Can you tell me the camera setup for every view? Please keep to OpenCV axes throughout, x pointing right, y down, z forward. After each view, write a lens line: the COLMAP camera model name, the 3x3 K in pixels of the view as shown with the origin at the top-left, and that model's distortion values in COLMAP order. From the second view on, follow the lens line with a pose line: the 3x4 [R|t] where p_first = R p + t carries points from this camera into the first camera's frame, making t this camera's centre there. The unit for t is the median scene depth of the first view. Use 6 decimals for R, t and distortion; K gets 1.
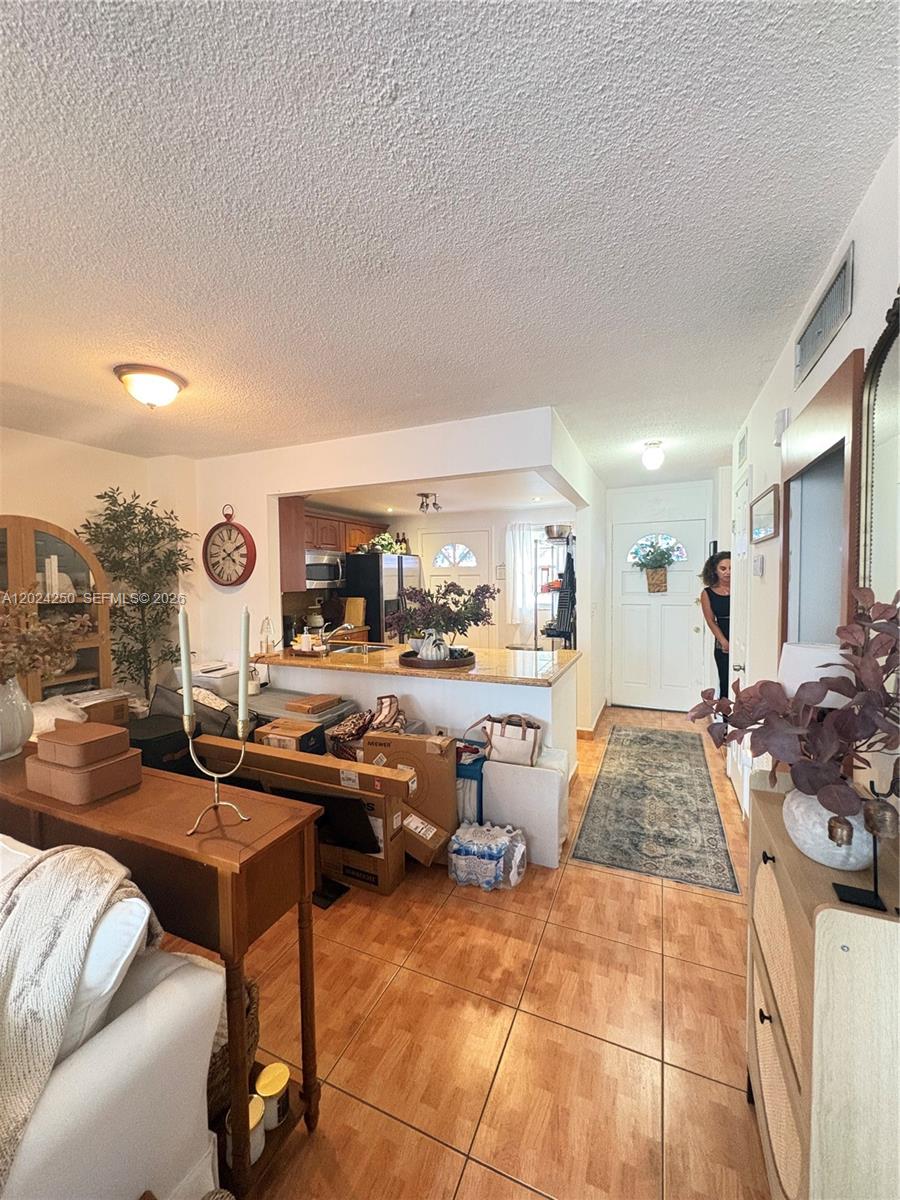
lens RADIAL K [[477.1, 0, 447.1], [0, 477.1, 601.7], [0, 0, 1]] dist [-0.002464, 0.000487]
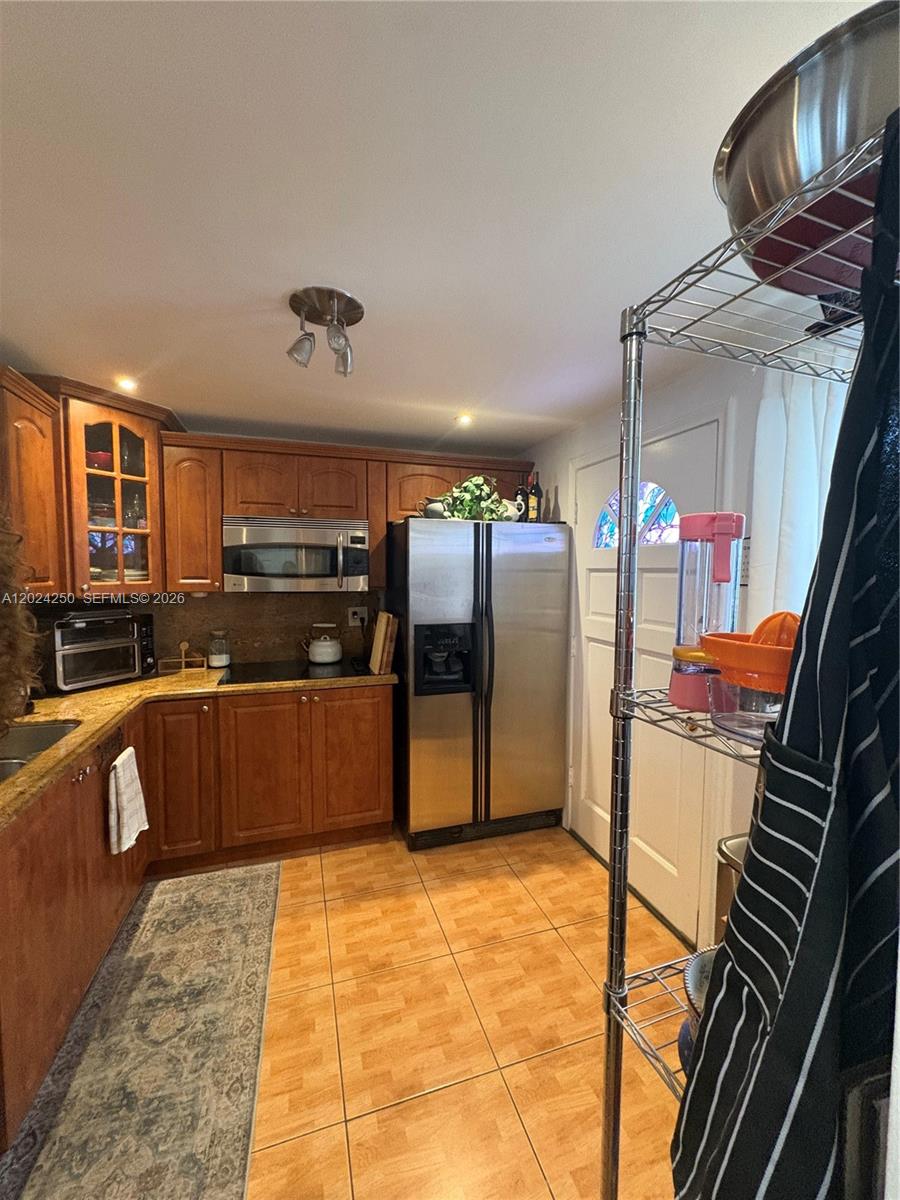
lens RADIAL K [[477.1, 0, 447.9], [0, 477.1, 600.4], [0, 0, 1]] dist [-0.002464, 0.000487]
pose [[0.663479, 0.059920, -0.745791, 0.257082], [-0.052213, 0.998066, 0.033739, -0.049558], [0.746371, 0.016555, 0.665325, 0.866720]]
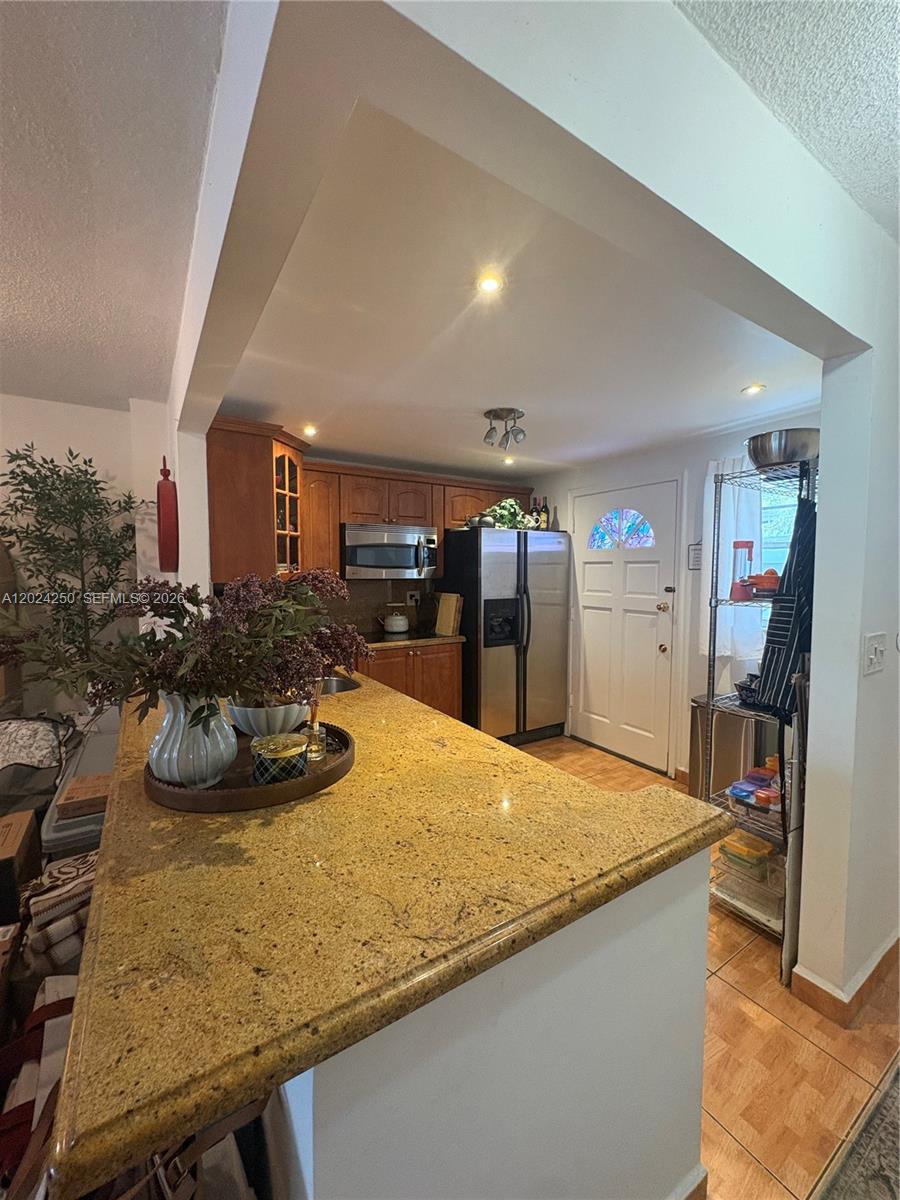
lens RADIAL K [[477.1, 0, 445.3], [0, 477.1, 601.4], [0, 0, 1]] dist [-0.002464, 0.000487]
pose [[0.827684, 0.048352, -0.559108, 0.225981], [-0.039706, 0.998830, 0.027601, -0.019289], [0.559788, -0.000645, 0.828635, 0.509724]]
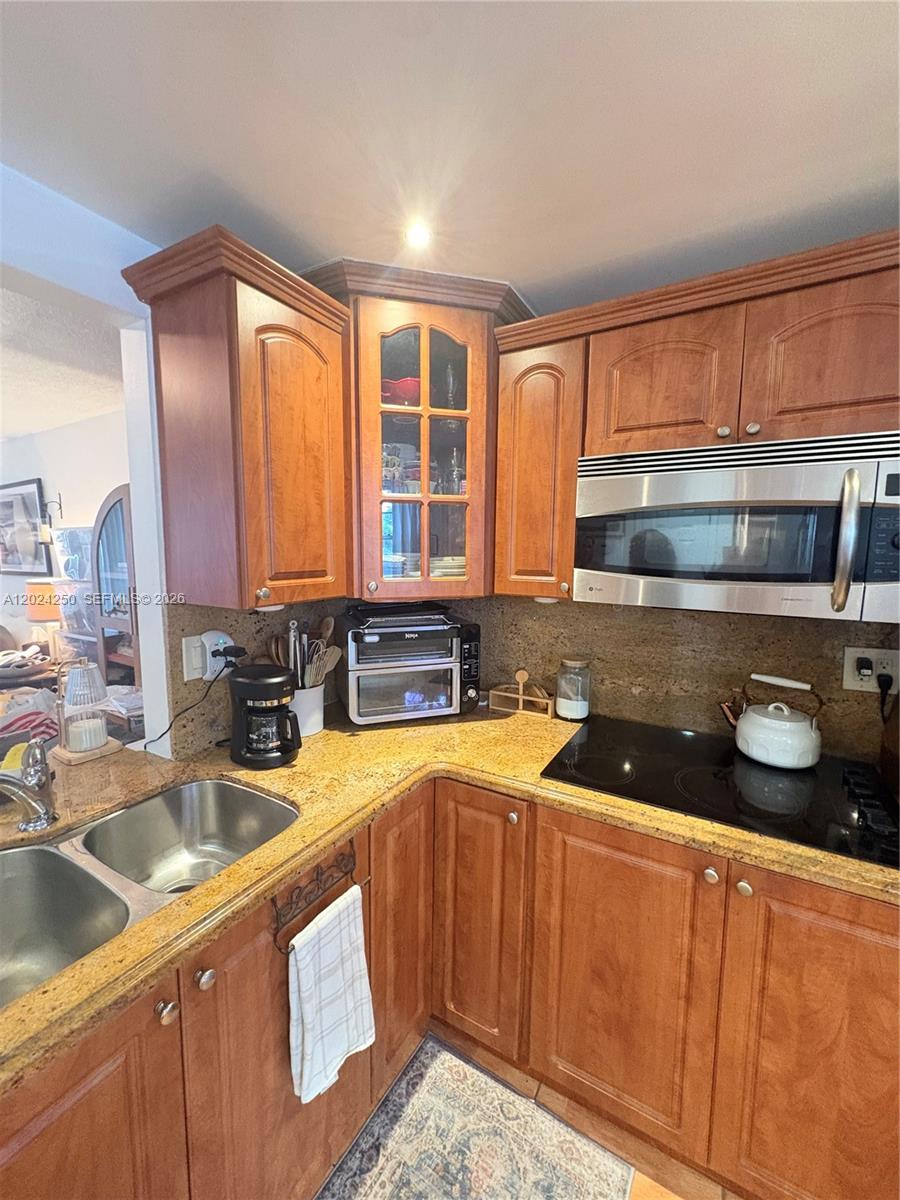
lens RADIAL K [[477.1, 0, 449.8], [0, 477.1, 599.8], [0, 0, 1]] dist [-0.002464, 0.000487]
pose [[-0.117072, 0.115796, -0.986350, -0.016837], [-0.060244, 0.990522, 0.123436, -0.060371], [0.991294, 0.073872, -0.108987, 0.994426]]
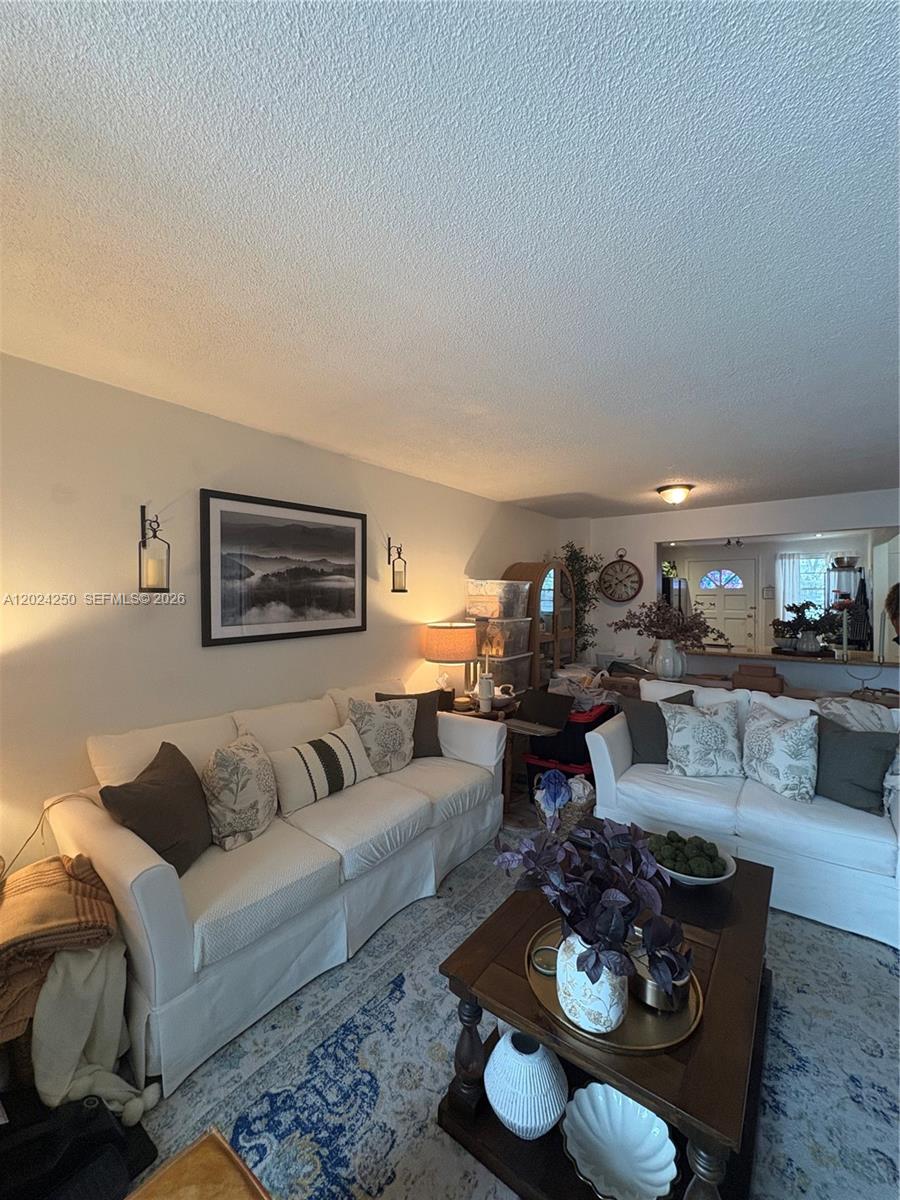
lens RADIAL K [[477.1, 0, 441.5], [0, 477.1, 599.2], [0, 0, 1]] dist [-0.002464, 0.000487]
pose [[0.968327, 0.010740, -0.249454, -0.495110], [-0.021644, 0.998924, -0.041006, 0.027567], [0.248745, 0.045107, 0.967518, -0.488762]]
